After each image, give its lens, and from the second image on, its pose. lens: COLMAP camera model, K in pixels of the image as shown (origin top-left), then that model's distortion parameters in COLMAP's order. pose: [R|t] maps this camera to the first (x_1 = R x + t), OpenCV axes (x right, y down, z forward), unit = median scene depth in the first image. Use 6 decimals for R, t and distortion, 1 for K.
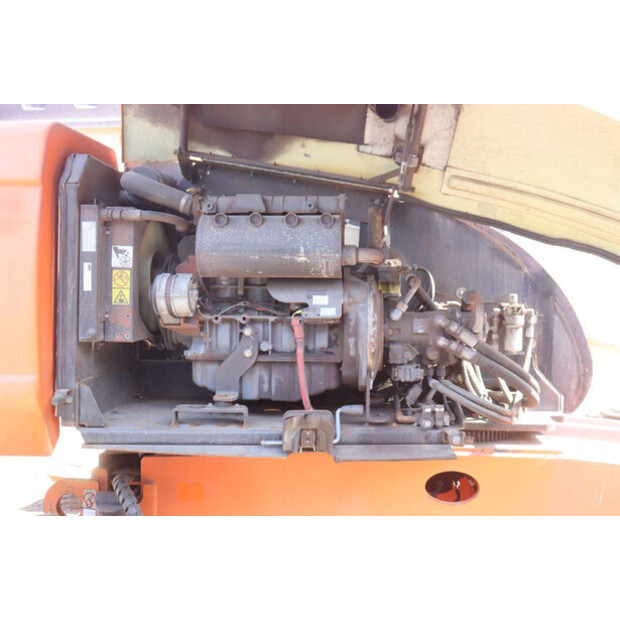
lens RADIAL K [[647.4, 0, 312.5], [0, 647.4, 308.8], [0, 0, 1]] dist [-0.027782, 0.000000]
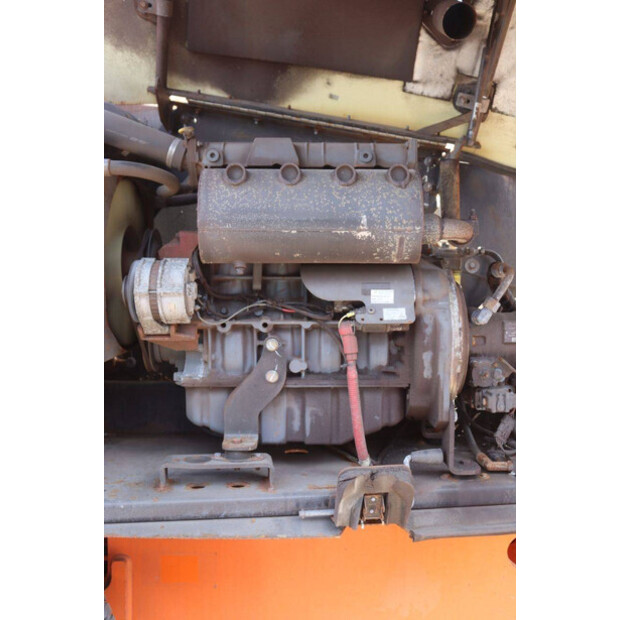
lens RADIAL K [[647.4, 0, 307.0], [0, 647.4, 310.8], [0, 0, 1]] dist [-0.027782, 0.000000]
pose [[0.996973, -0.010292, 0.077068, -0.114574], [0.009117, 0.999837, 0.015584, -0.009745], [-0.077216, -0.014834, 0.996904, 0.326674]]
